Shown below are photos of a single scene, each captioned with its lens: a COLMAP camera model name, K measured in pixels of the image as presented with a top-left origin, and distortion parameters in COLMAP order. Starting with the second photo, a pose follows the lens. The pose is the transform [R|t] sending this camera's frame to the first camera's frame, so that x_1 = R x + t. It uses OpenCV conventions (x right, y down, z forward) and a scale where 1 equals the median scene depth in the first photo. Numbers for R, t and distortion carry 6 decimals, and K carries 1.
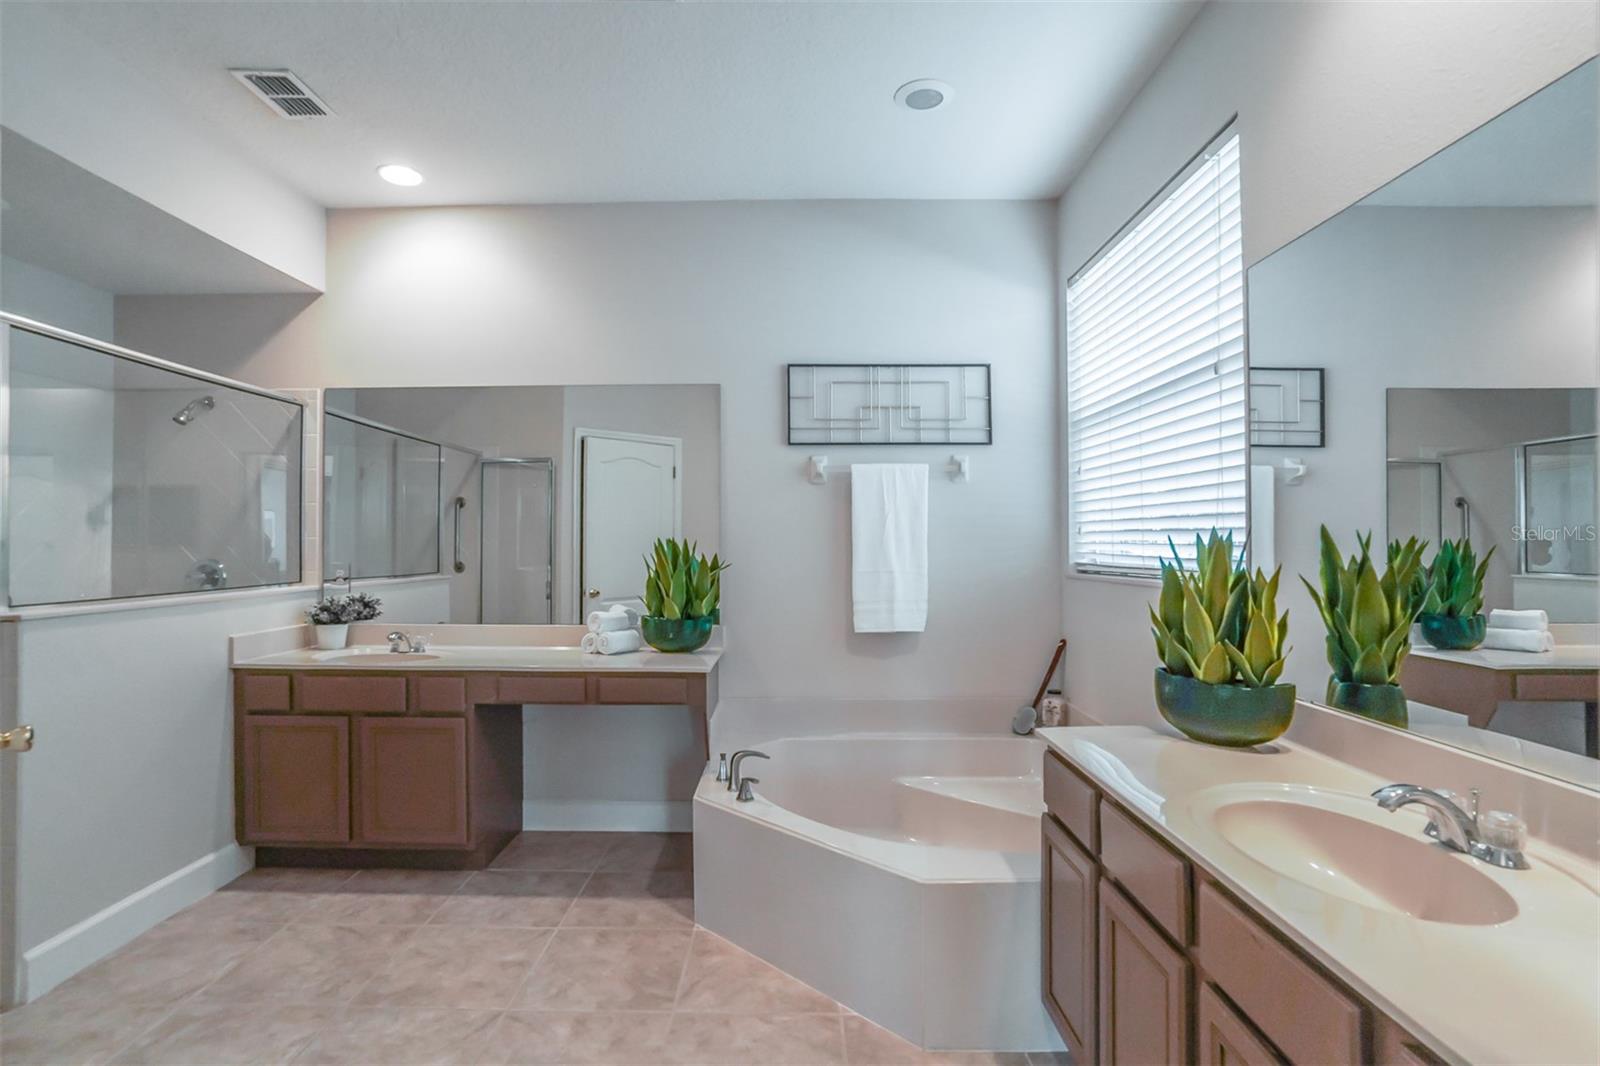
lens RADIAL K [[768.6, 0, 797.3], [0, 768.6, 544.4], [0, 0, 1]] dist [-0.056750, 0.000197]
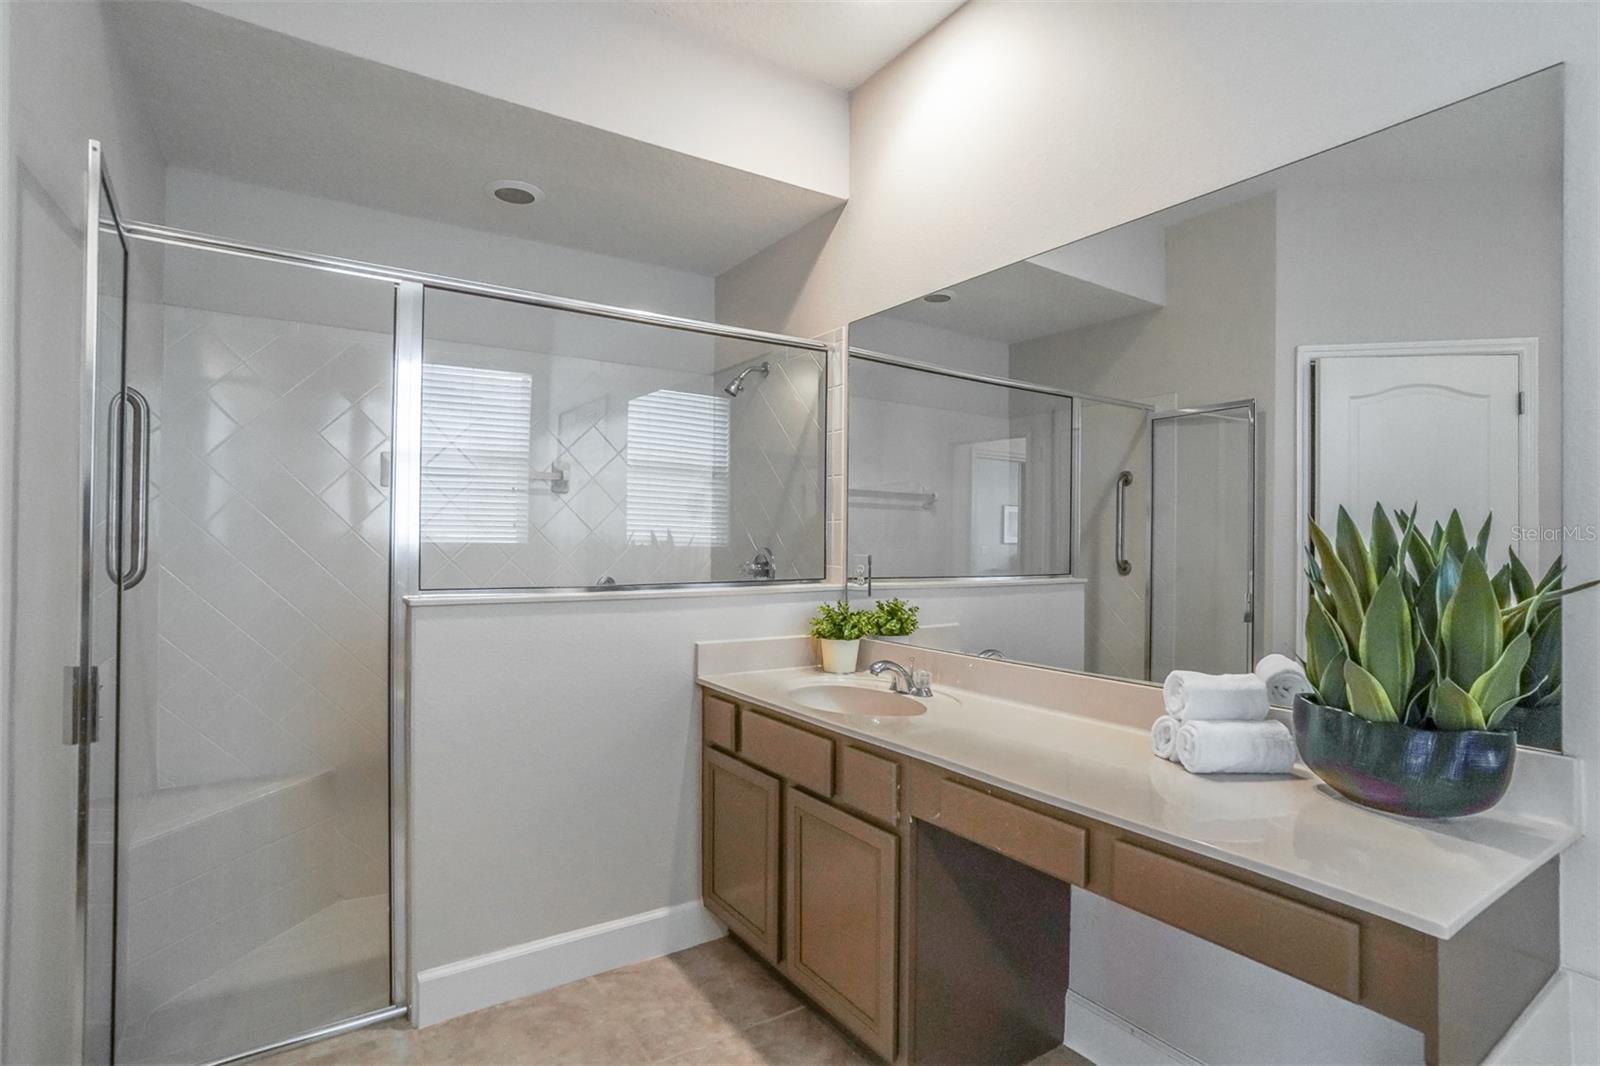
lens RADIAL K [[790.2, 0, 787.4], [0, 790.2, 536.3], [0, 0, 1]] dist [-0.063008, 0.030232]
pose [[0.550762, 0.000559, -0.834662, -0.003638], [-0.010433, 0.999926, -0.006215, 0.012006], [0.834597, 0.012131, 0.550727, 0.525096]]
